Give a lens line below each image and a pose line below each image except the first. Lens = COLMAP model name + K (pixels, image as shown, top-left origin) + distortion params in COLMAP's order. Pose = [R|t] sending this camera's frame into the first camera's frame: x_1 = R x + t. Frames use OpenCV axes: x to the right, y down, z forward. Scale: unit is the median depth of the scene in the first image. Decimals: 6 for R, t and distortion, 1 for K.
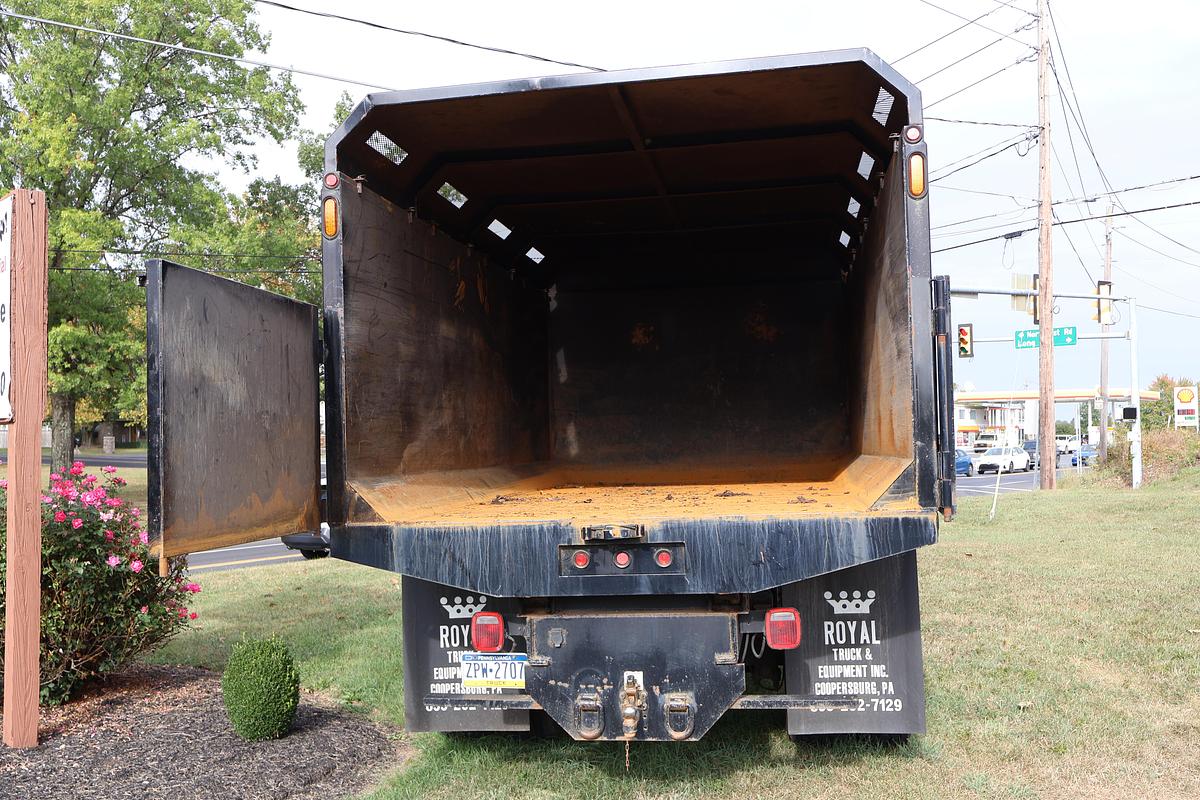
lens RADIAL K [[1094.8, 0, 600.0], [0, 1094.8, 400.0], [0, 0, 1]] dist [0.012884, 0.000680]
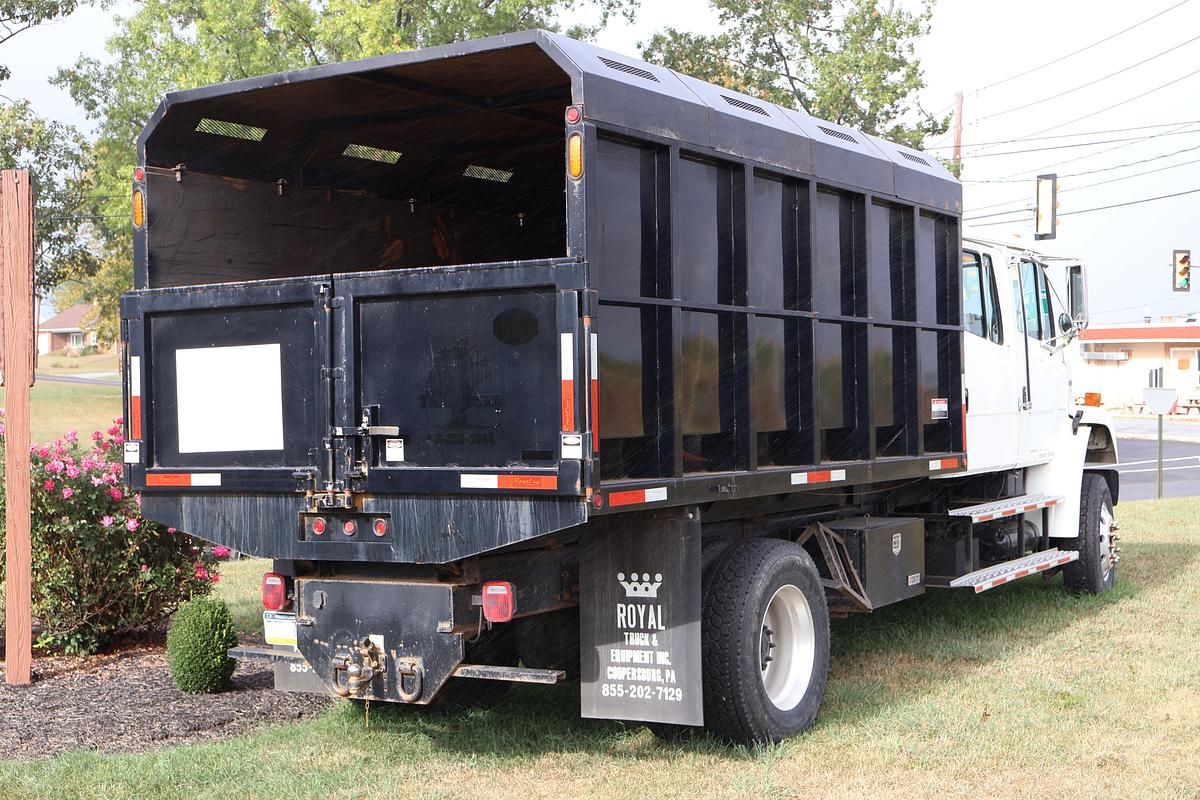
lens RADIAL K [[1629.9, 0, 615.1], [0, 1629.9, 395.8], [0, 0, 1]] dist [0.084306, -0.006401]
pose [[0.924084, 0.007369, -0.382119, 0.754871], [0.010595, 0.998936, 0.044887, -0.044374], [0.382043, -0.045528, 0.923022, -0.314602]]
